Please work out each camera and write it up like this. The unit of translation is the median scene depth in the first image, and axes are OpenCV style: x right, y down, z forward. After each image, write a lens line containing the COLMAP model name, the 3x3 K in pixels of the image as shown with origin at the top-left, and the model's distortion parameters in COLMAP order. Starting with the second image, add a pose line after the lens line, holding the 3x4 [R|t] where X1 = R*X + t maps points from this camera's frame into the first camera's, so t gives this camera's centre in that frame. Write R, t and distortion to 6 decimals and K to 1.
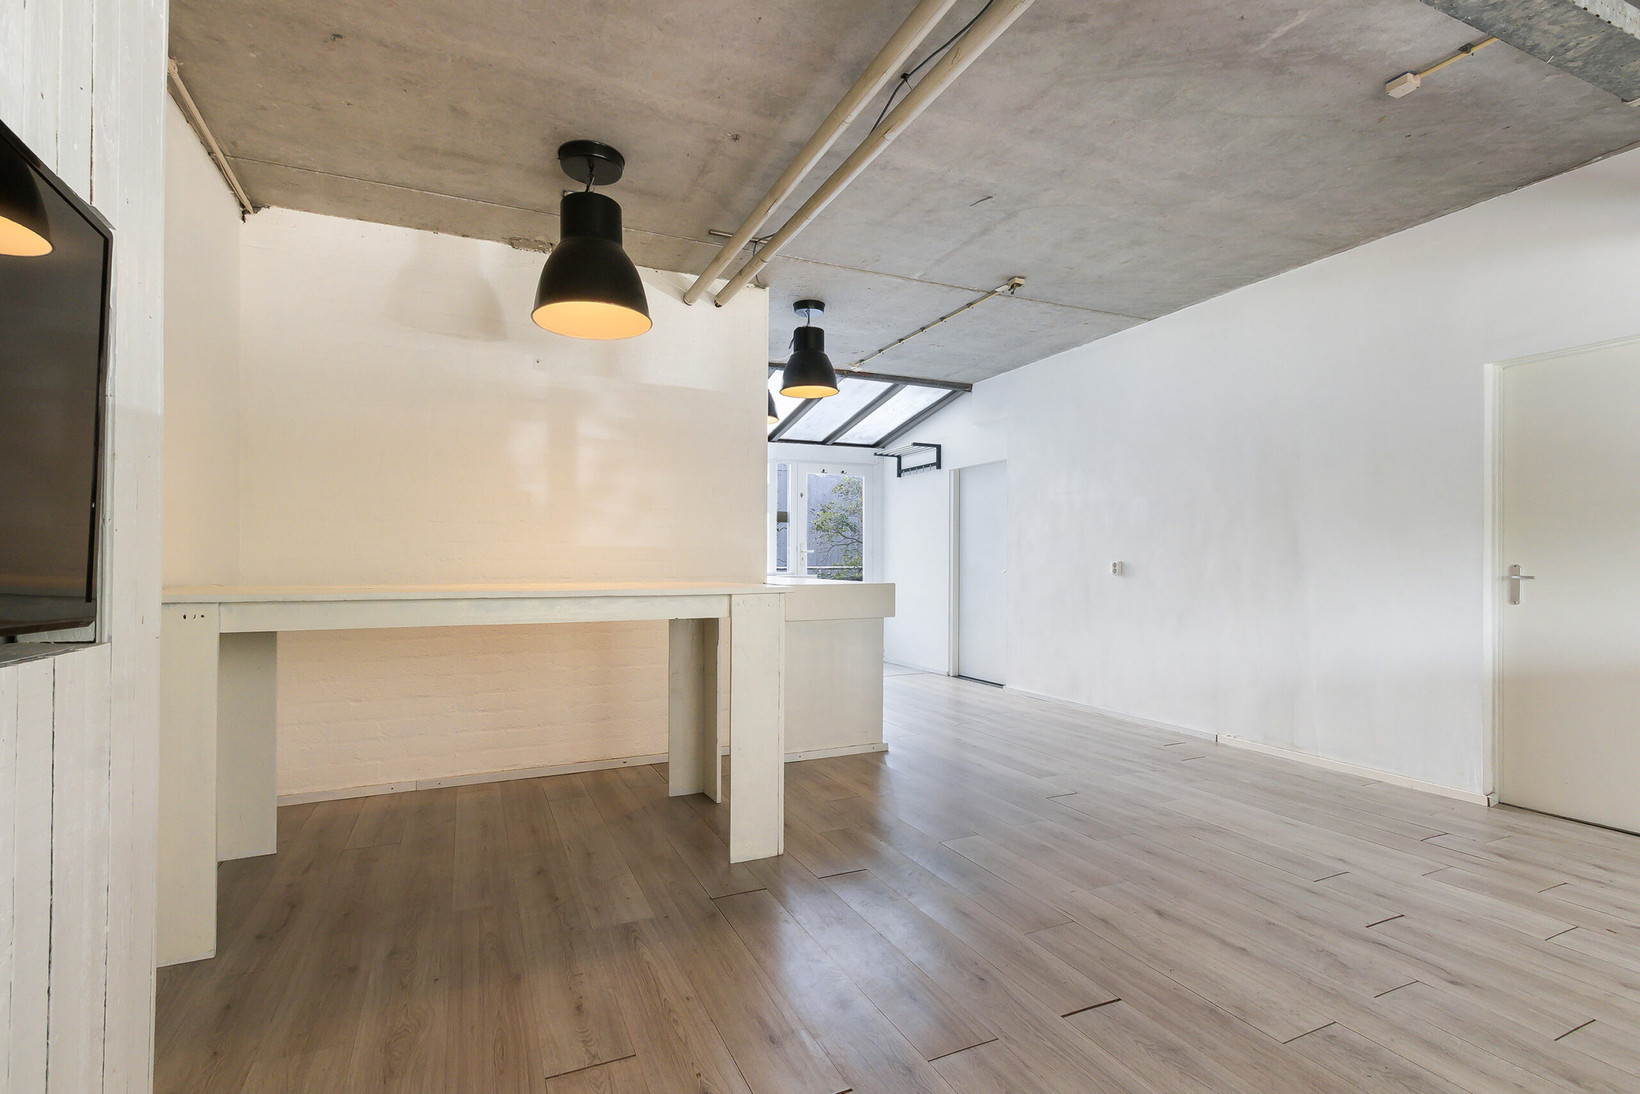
lens RADIAL K [[715.9, 0, 820.9], [0, 715.9, 564.1], [0, 0, 1]] dist [0.001656, 0.000340]
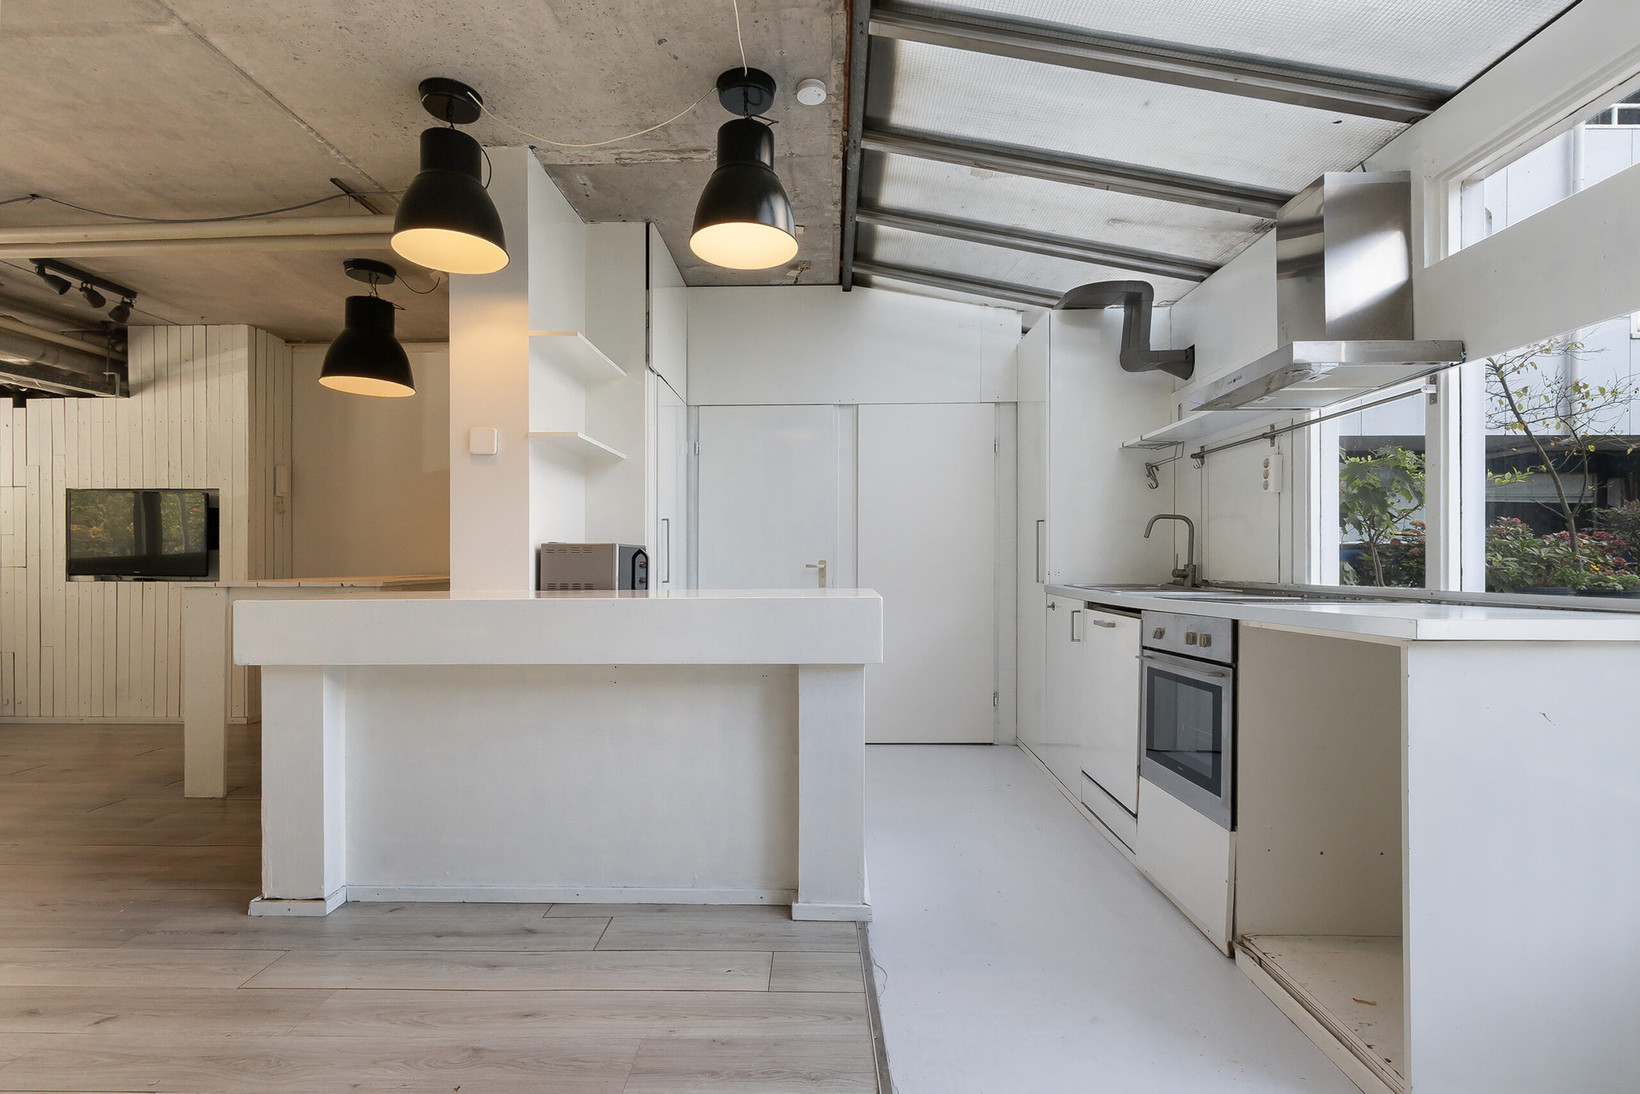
lens RADIAL K [[752.4, 0, 809.6], [0, 752.4, 565.0], [0, 0, 1]] dist [0.006642, -0.004977]
pose [[-0.431926, 0.009850, -0.901855, 0.511562], [0.005590, 0.999950, 0.008244, -0.002891], [0.901892, -0.001481, -0.431959, 1.984350]]
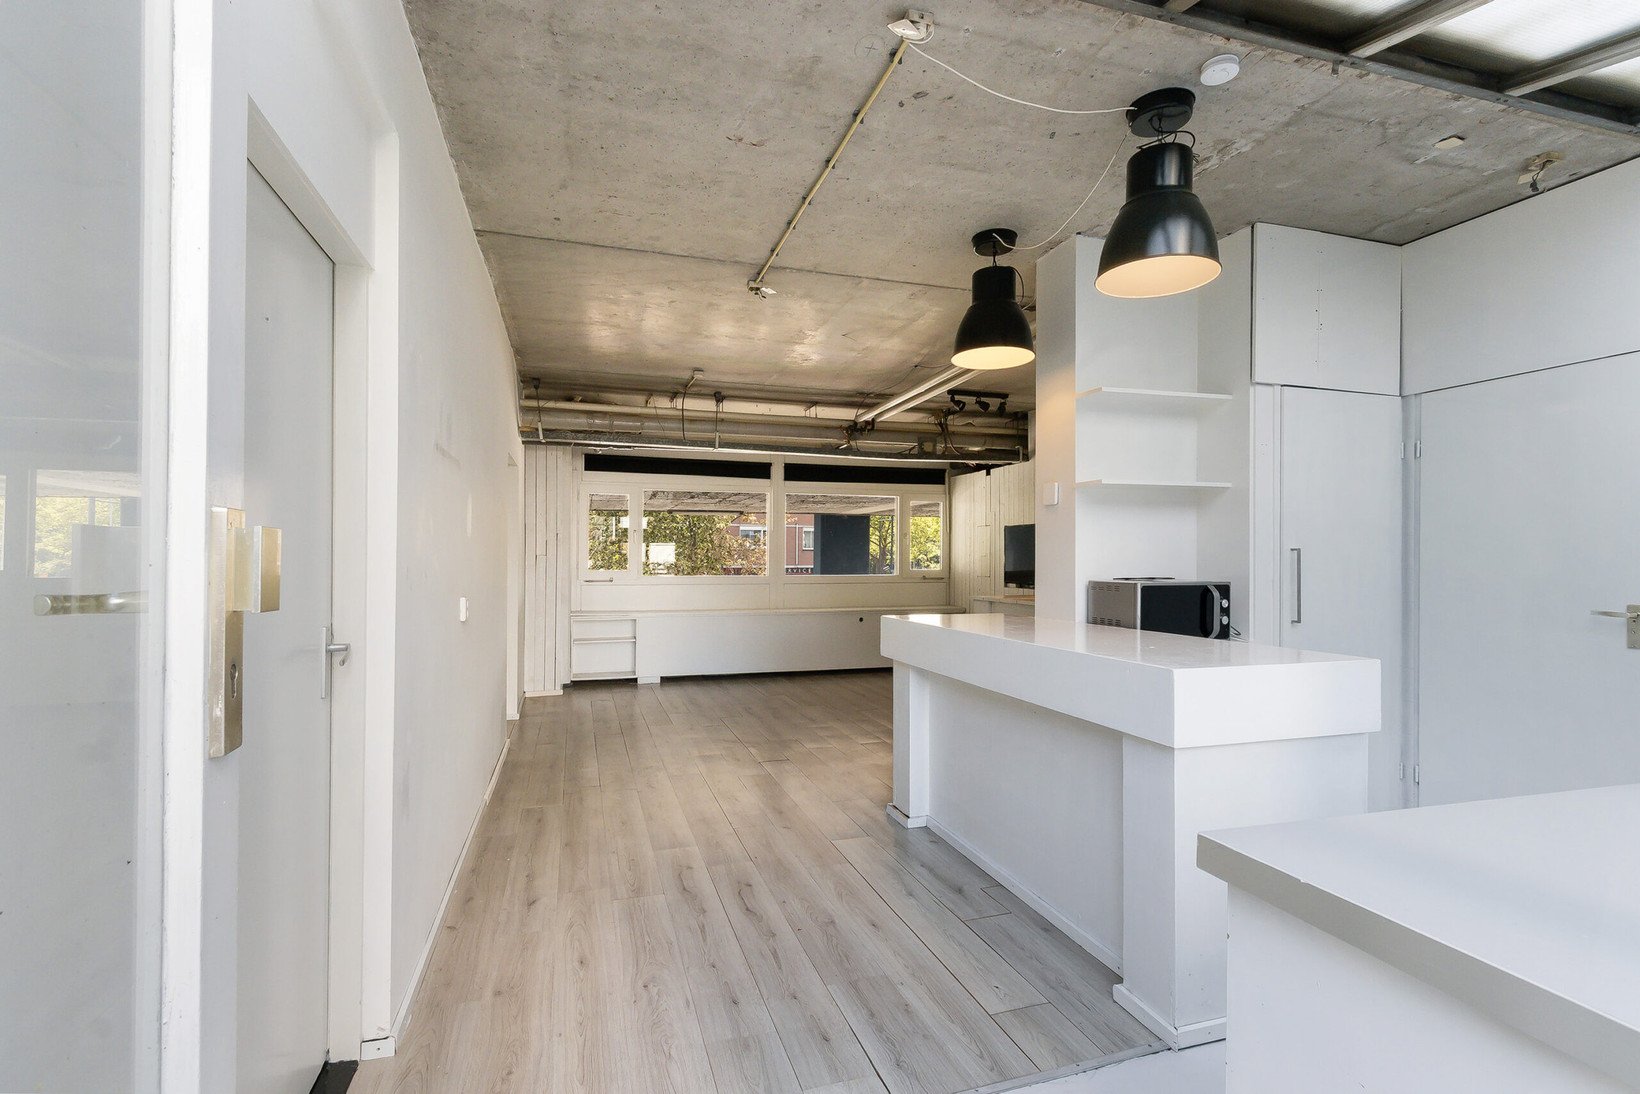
lens RADIAL K [[769.4, 0, 826.1], [0, 769.4, 549.8], [0, 0, 1]] dist [0.001752, -0.000651]
pose [[-0.993496, 0.001522, 0.113859, 0.074629], [0.000374, 0.999949, -0.010104, -0.053573], [-0.113869, -0.009996, -0.993446, 2.360389]]
